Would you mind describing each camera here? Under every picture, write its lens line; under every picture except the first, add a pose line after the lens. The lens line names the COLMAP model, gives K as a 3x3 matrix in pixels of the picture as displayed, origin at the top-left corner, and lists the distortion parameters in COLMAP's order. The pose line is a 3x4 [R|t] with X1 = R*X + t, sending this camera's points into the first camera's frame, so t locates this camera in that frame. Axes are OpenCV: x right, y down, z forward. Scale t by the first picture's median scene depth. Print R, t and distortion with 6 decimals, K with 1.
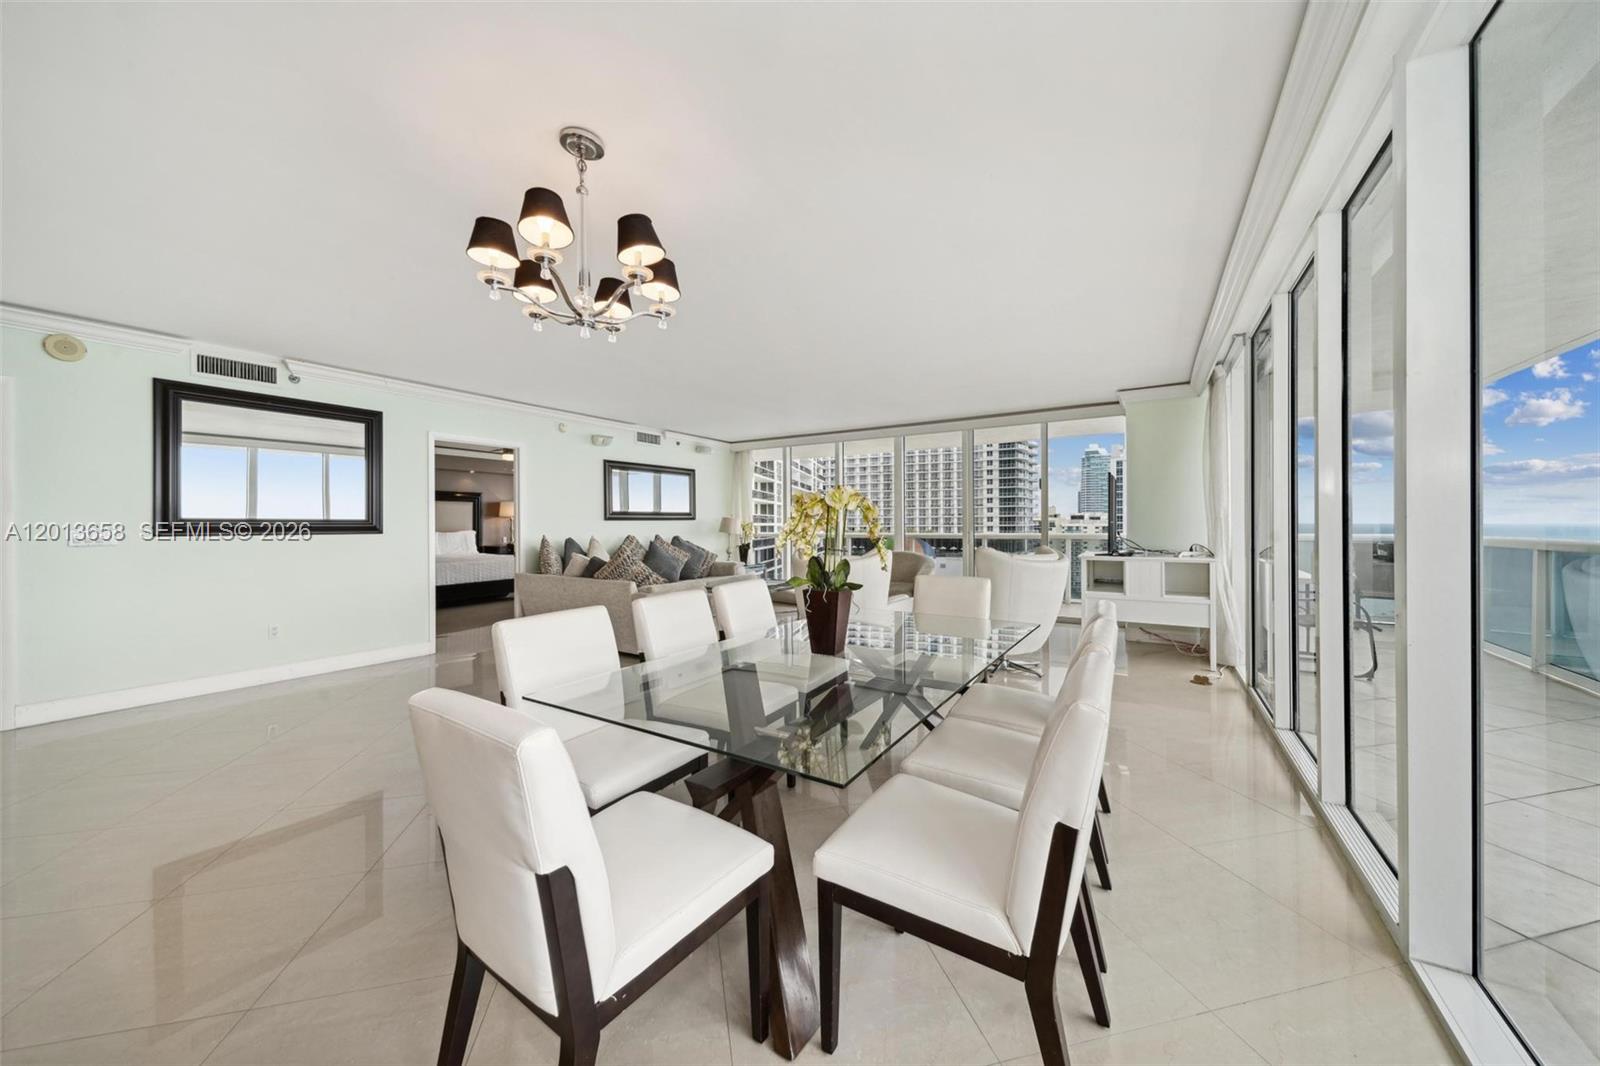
lens RADIAL K [[556.1, 0, 804.2], [0, 556.1, 525.2], [0, 0, 1]] dist [0.008169, -0.000262]
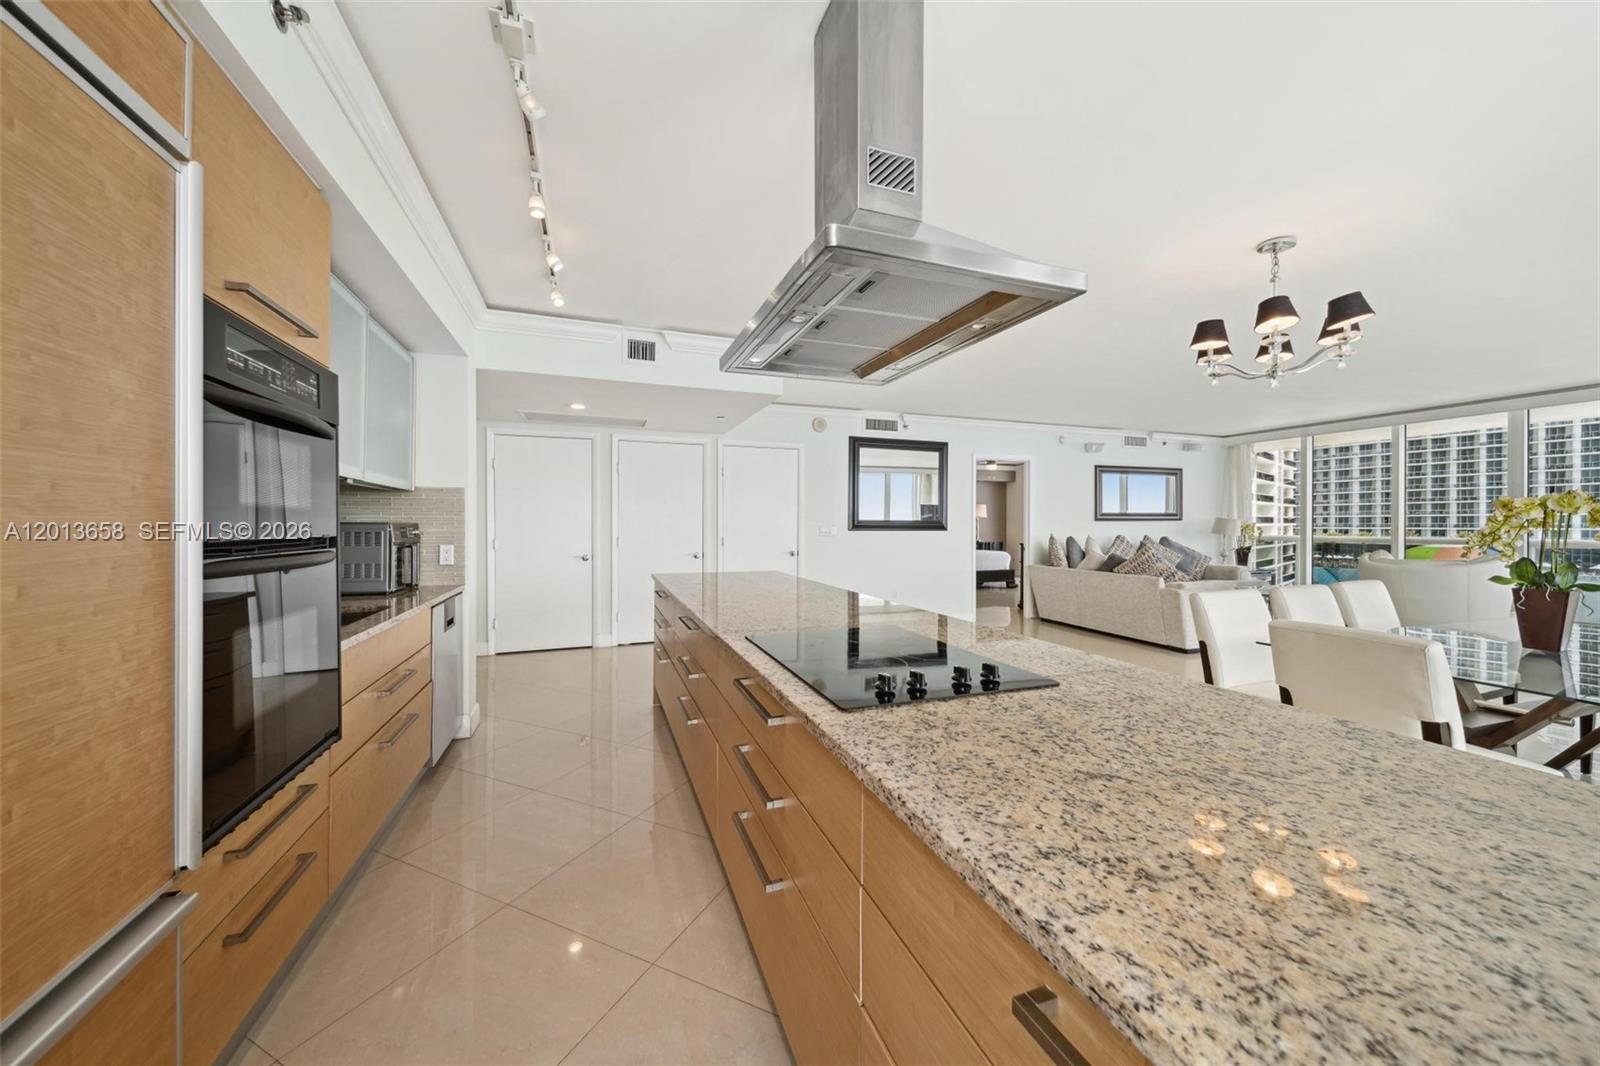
lens RADIAL K [[560.6, 0, 803.5], [0, 560.6, 529.4], [0, 0, 1]] dist [0.001818, -0.000020]
pose [[0.779585, 0.010885, -0.626201, -0.145680], [-0.005949, 0.999933, 0.009975, 0.000213], [0.626268, -0.004051, 0.779598, -0.265885]]
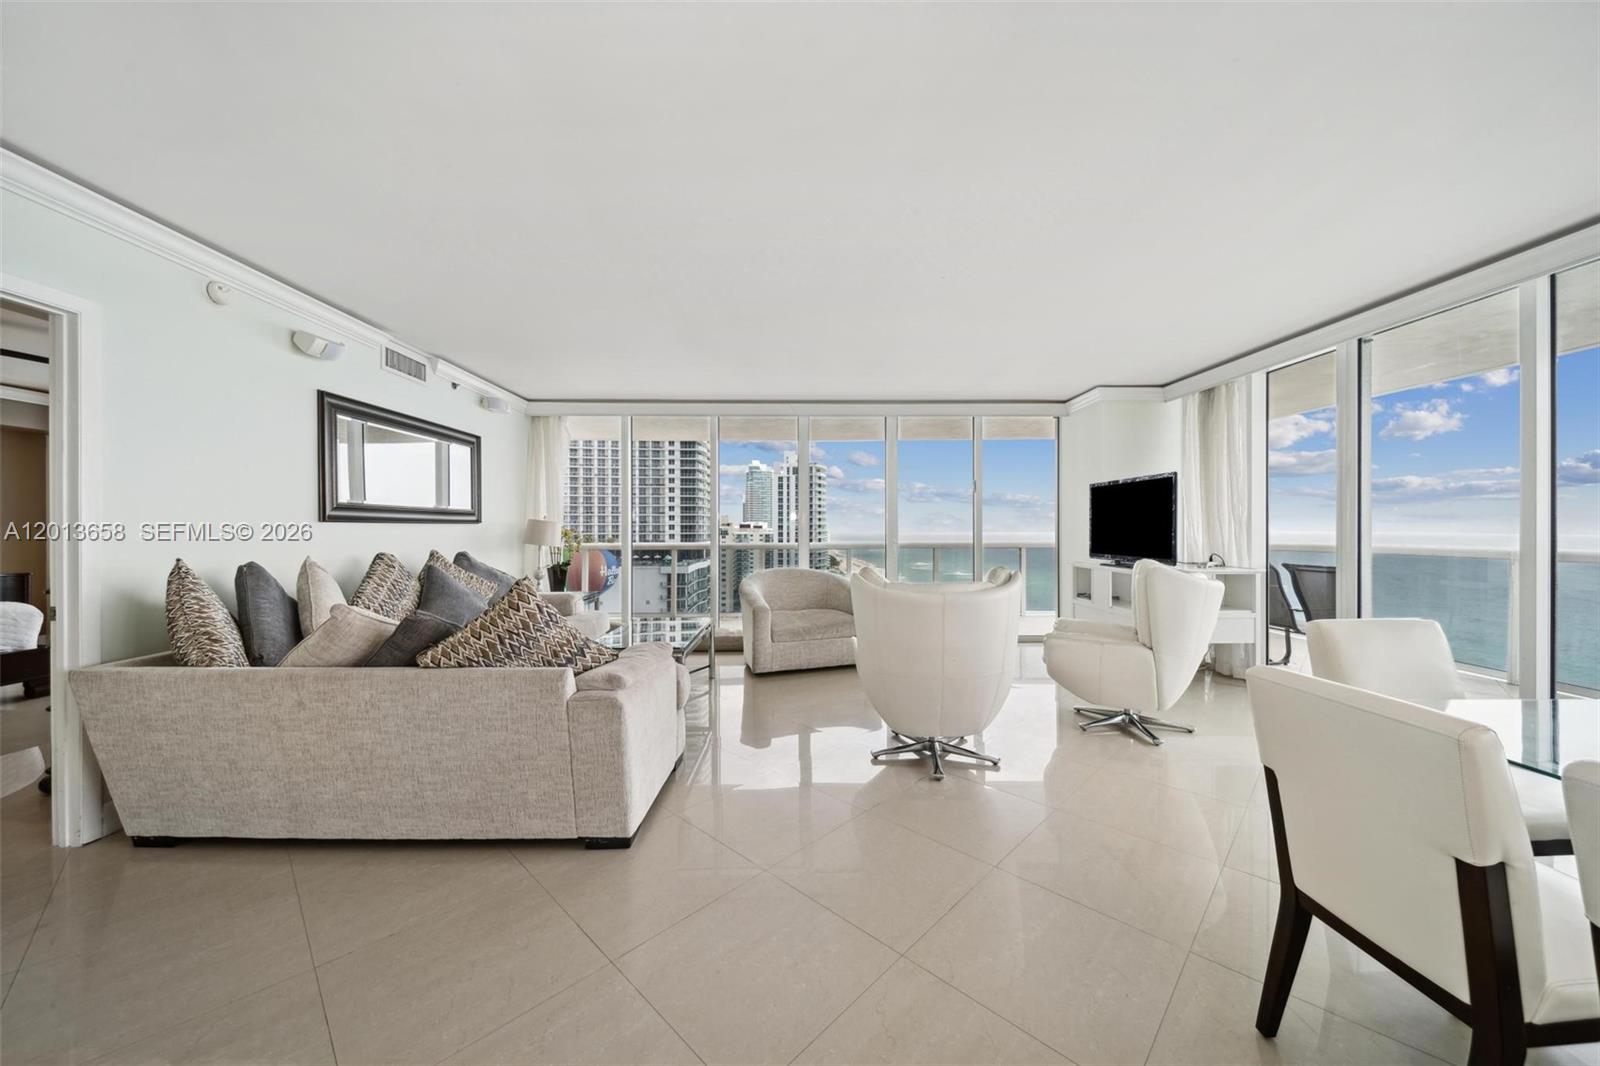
lens RADIAL K [[562.2, 0, 801.8], [0, 562.2, 535.2], [0, 0, 1]] dist [0.000568, -0.000260]
pose [[0.845292, -0.000694, 0.534304, -0.337064], [-0.001240, 0.999994, 0.003261, 0.000758], [-0.534303, -0.003419, 0.845286, 0.486064]]
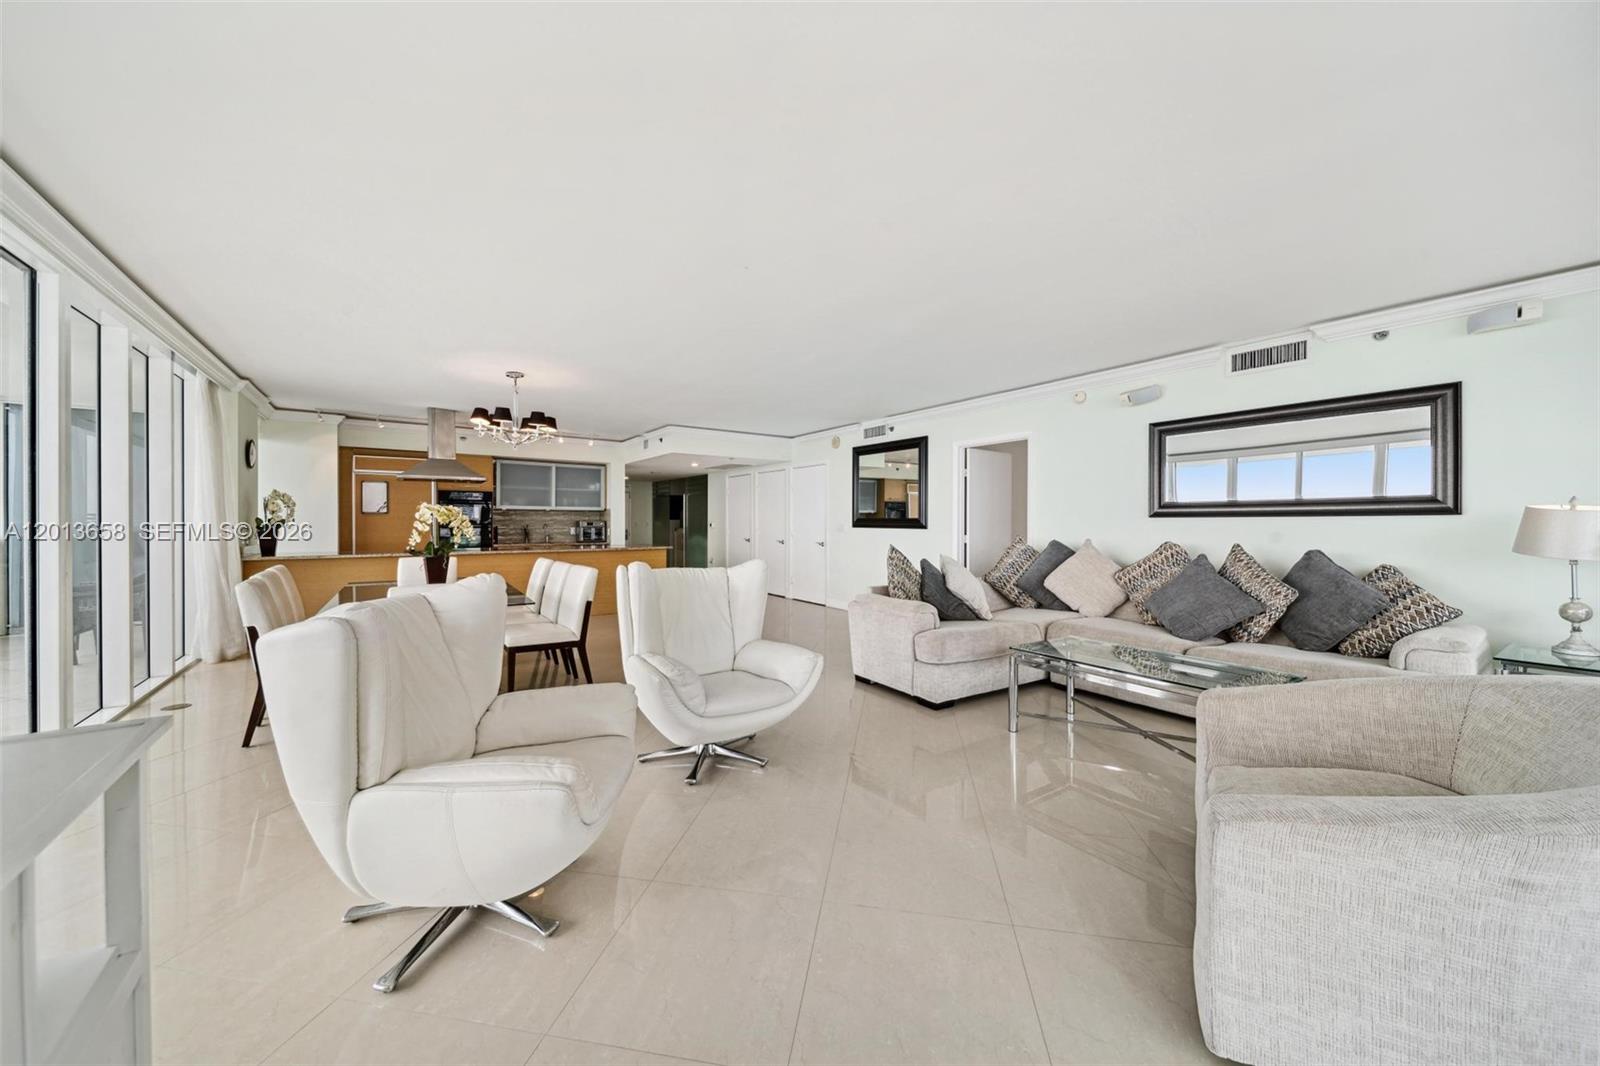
lens RADIAL K [[551.2, 0, 811.2], [0, 551.2, 527.3], [0, 0, 1]] dist [-0.000493, -0.000263]
pose [[-0.361984, 0.002650, -0.932181, 0.476948], [-0.012278, 0.999896, 0.007610, 0.003477], [0.932104, 0.014200, -0.361913, 1.077038]]
